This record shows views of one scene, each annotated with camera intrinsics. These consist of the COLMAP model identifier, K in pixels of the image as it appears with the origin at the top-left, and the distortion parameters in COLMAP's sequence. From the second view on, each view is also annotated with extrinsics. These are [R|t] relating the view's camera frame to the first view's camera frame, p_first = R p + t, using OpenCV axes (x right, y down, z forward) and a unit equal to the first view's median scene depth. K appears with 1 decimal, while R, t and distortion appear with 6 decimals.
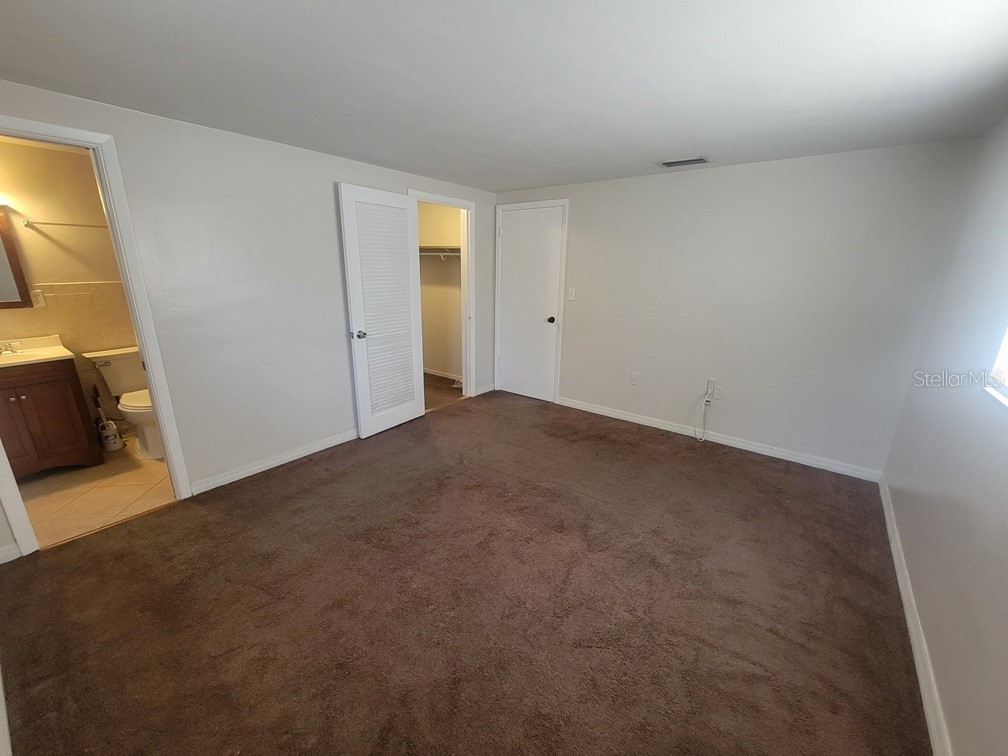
lens RADIAL K [[409.0, 0, 500.2], [0, 409.0, 381.4], [0, 0, 1]] dist [-0.001413, -0.000096]
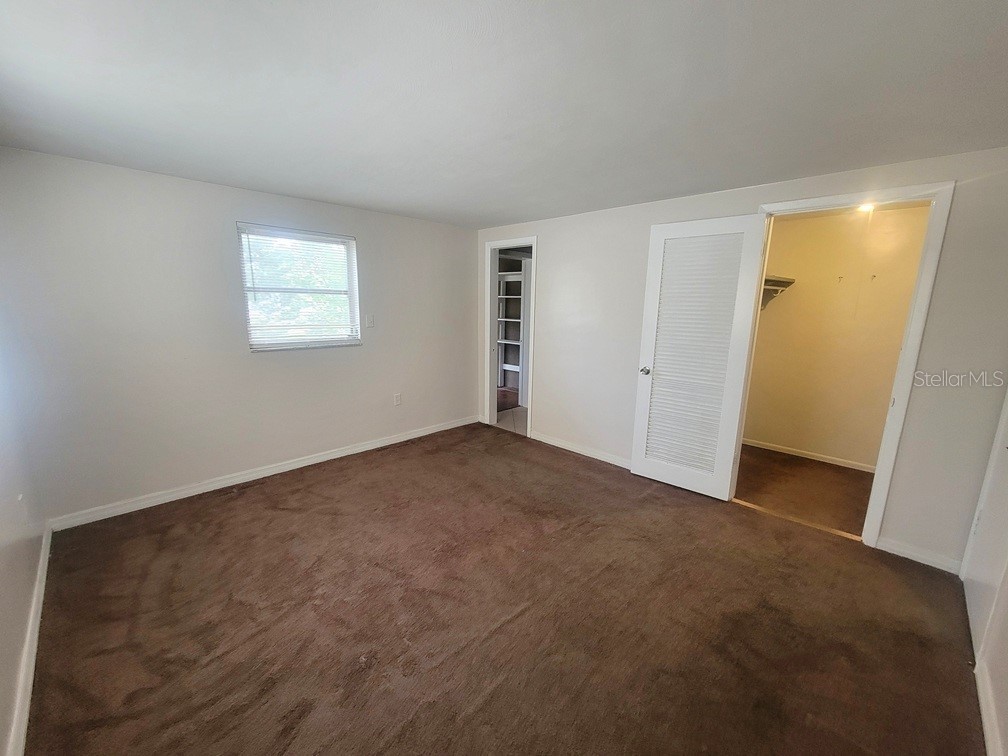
lens RADIAL K [[409.0, 0, 500.2], [0, 409.0, 381.4], [0, 0, 1]] dist [-0.001413, -0.000096]
pose [[-0.120845, 0.176073, -0.976931, 0.689862], [-0.285741, 0.936320, 0.204099, -0.194652], [0.950657, 0.303813, -0.062839, 0.748080]]
